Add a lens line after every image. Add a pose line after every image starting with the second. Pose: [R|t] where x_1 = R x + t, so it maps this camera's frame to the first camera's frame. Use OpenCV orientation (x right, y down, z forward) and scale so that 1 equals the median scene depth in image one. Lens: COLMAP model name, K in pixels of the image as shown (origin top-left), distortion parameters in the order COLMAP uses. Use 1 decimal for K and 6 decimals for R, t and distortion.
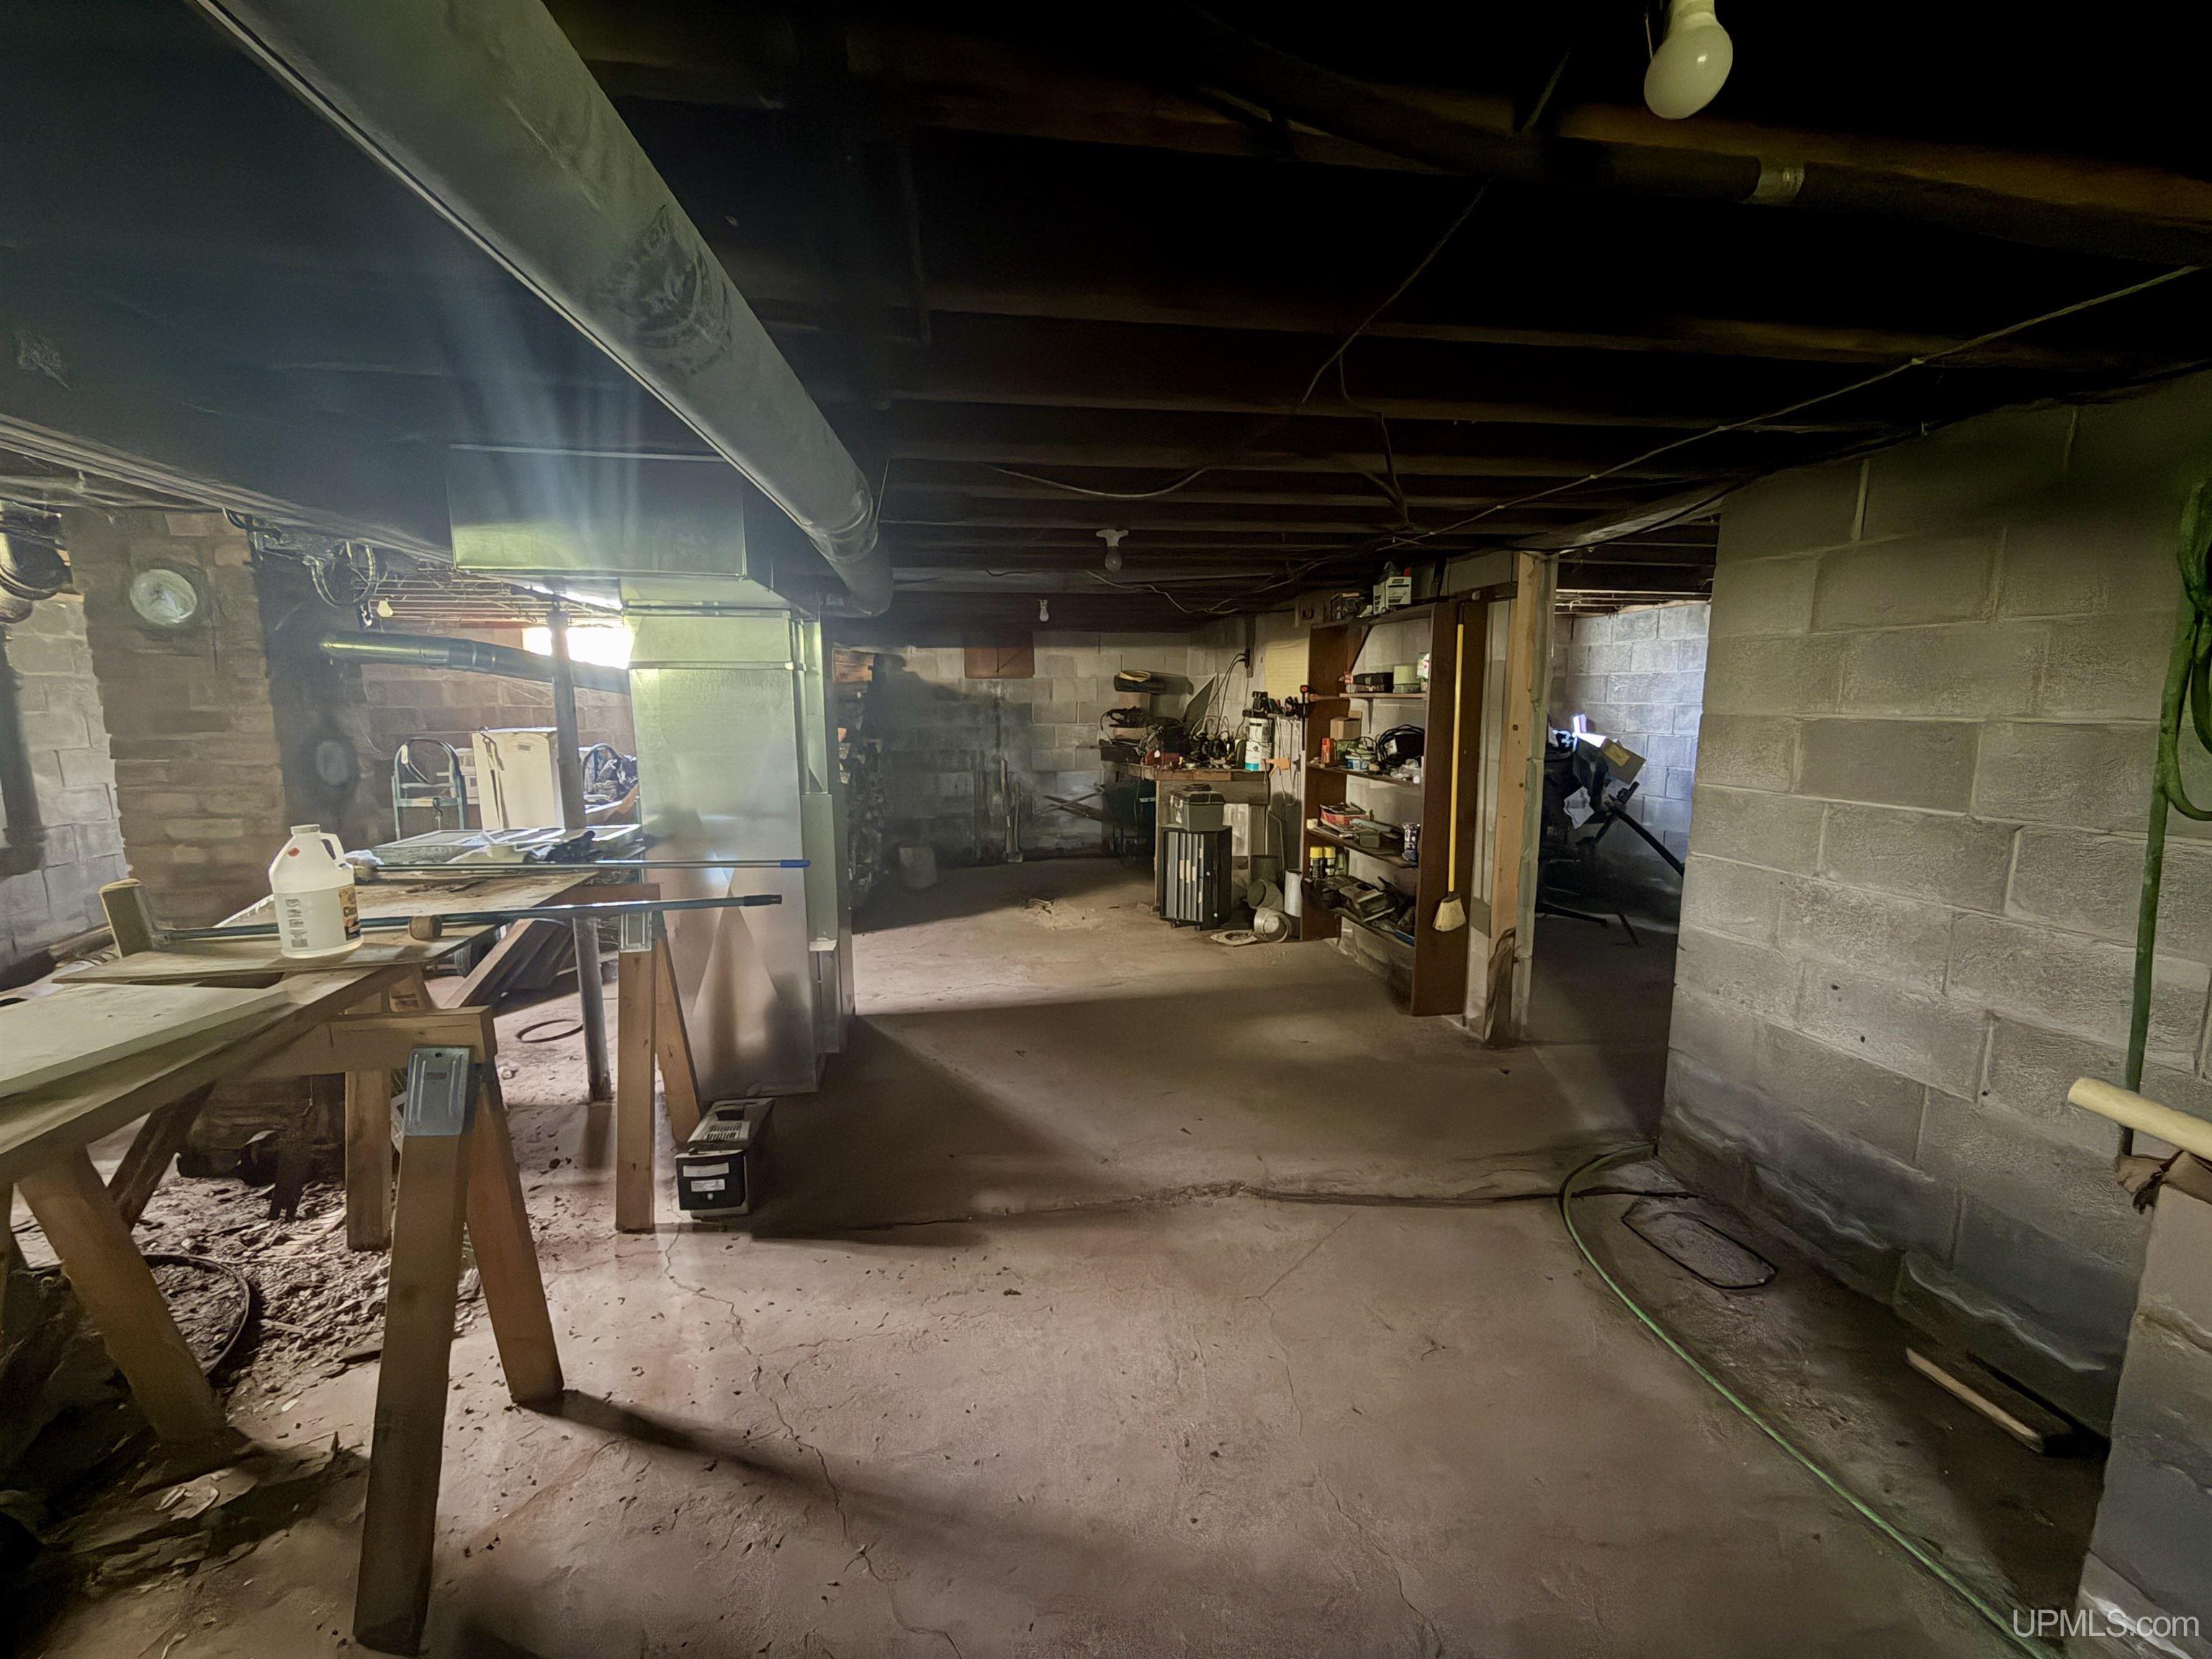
lens RADIAL K [[882.9, 0, 1111.9], [0, 882.9, 830.5], [0, 0, 1]] dist [0.000711, -0.000036]
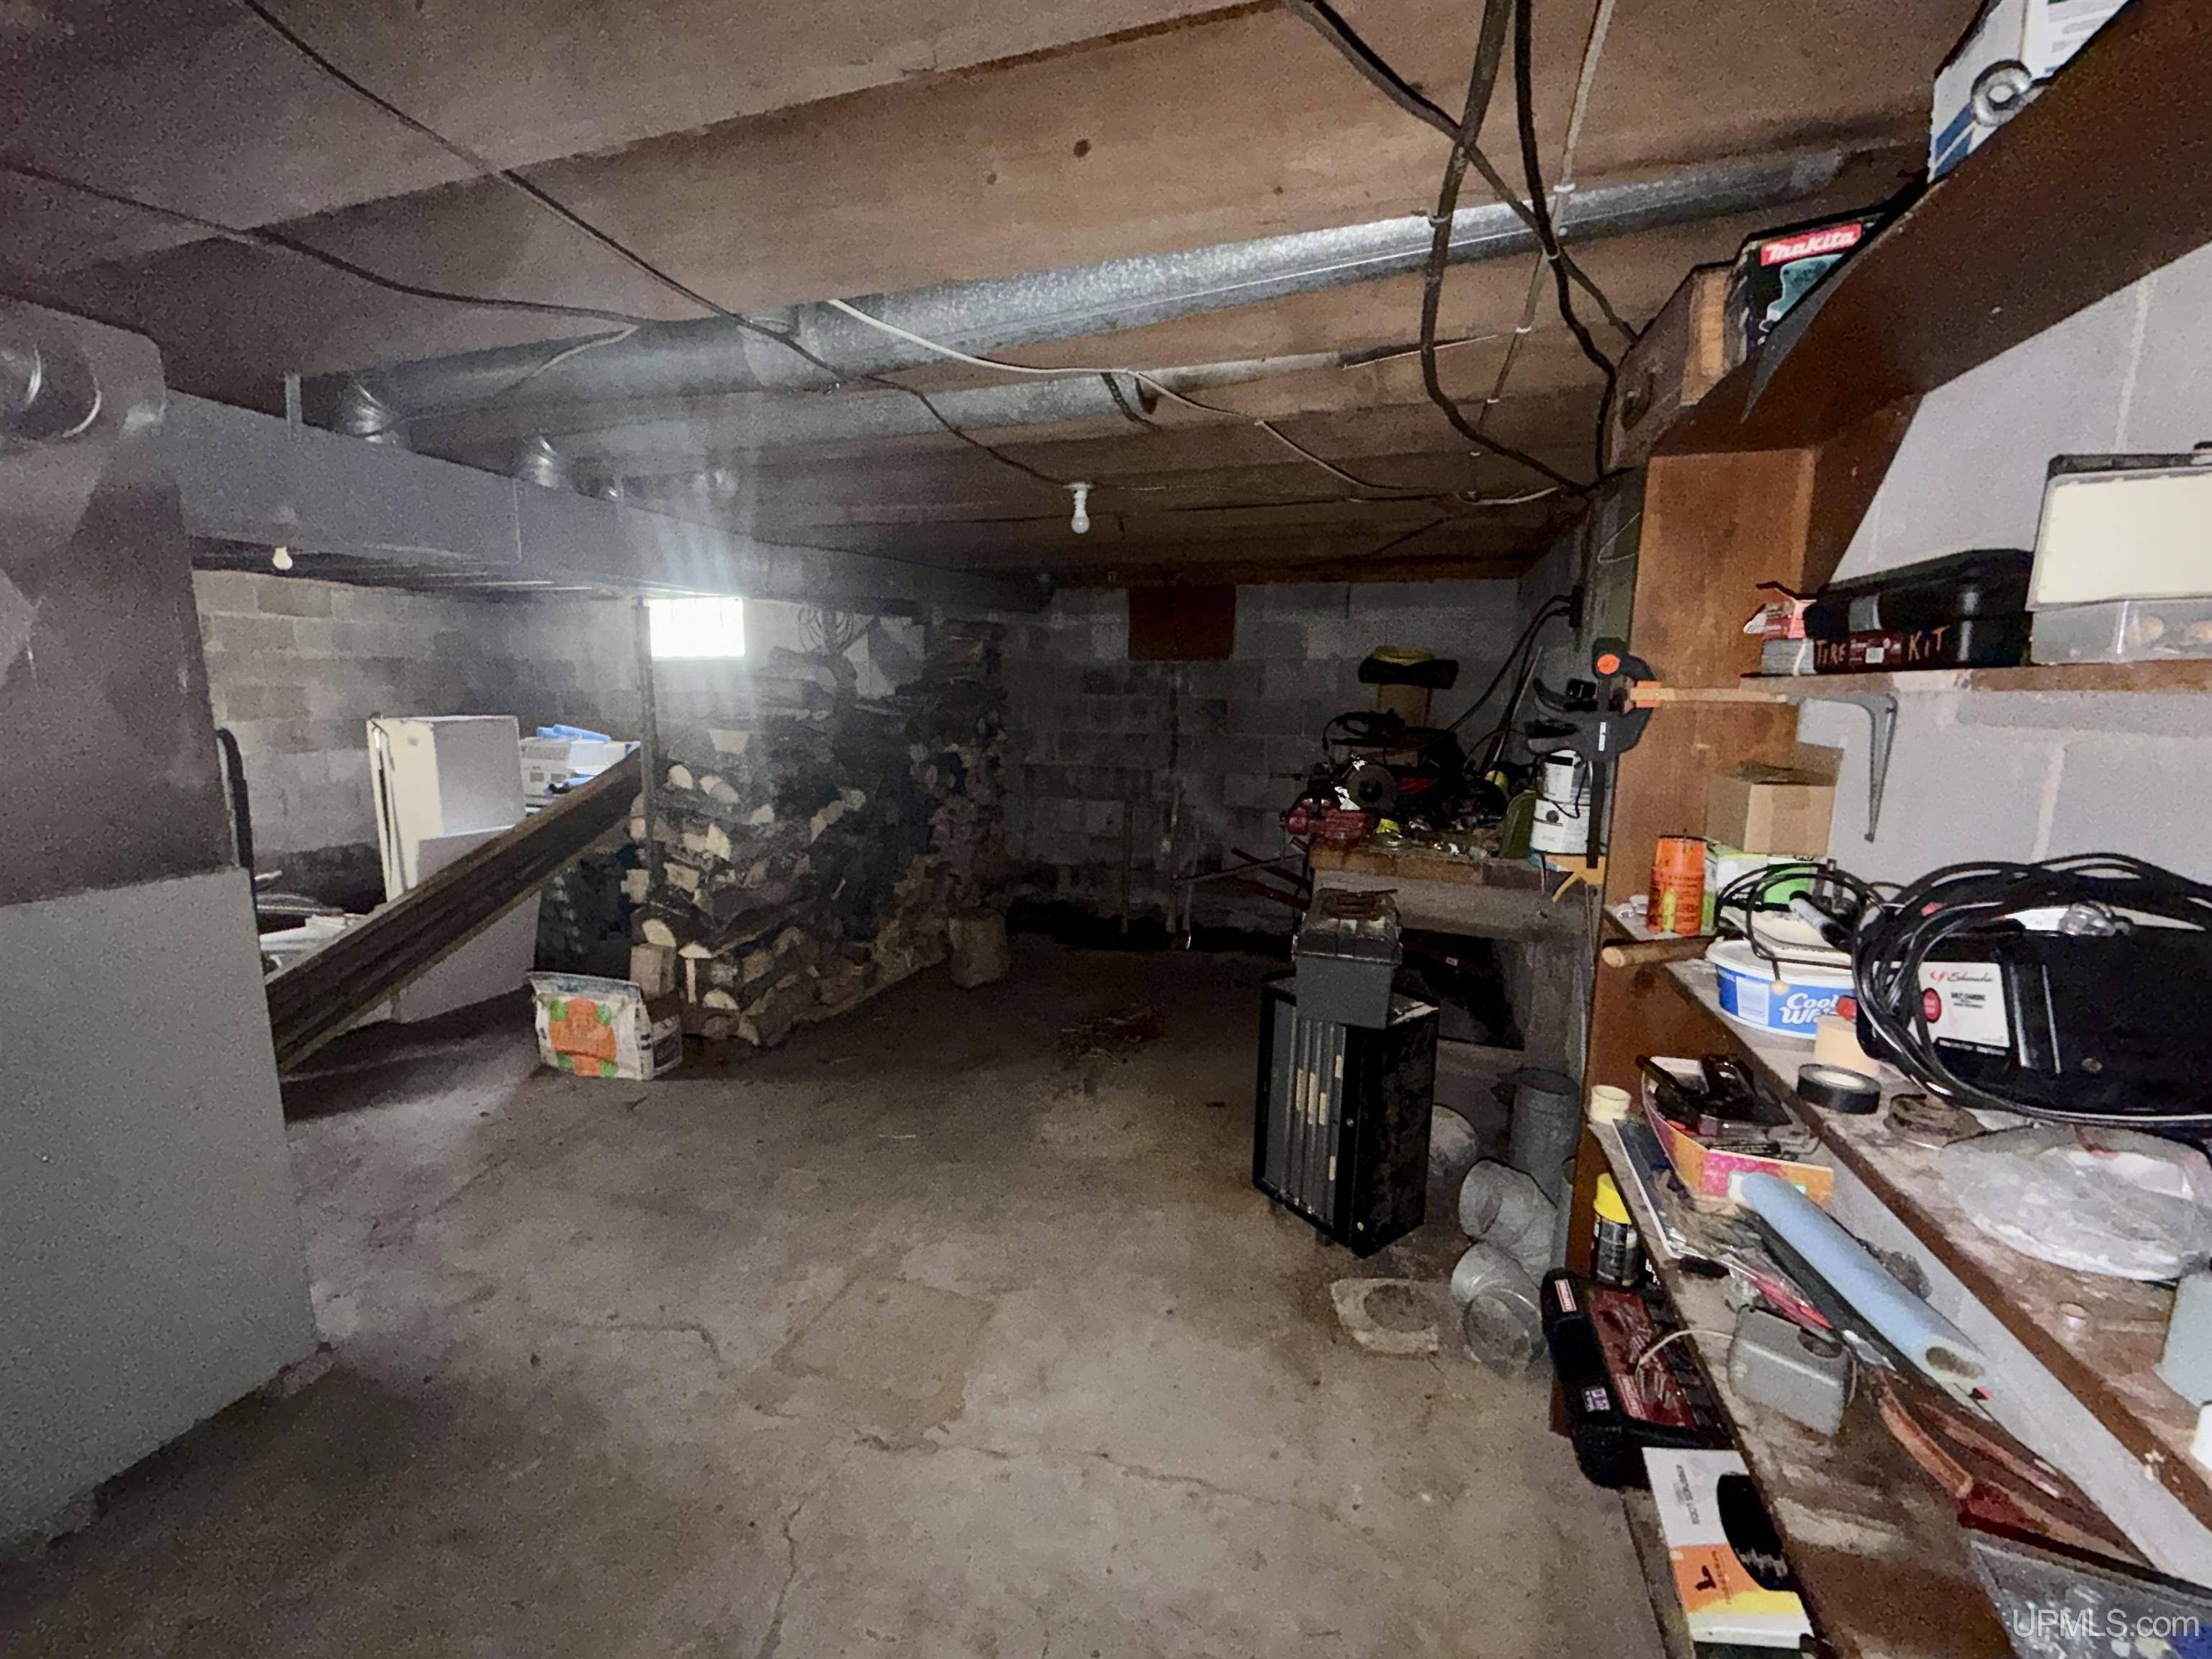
lens RADIAL K [[882.9, 0, 1105.0], [0, 882.9, 829.5], [0, 0, 1]] dist [0.000711, -0.000036]
pose [[0.884810, 0.089004, -0.457373, 0.128187], [-0.088506, 0.995820, 0.022566, -0.059059], [0.457470, 0.020513, 0.888988, 0.404537]]
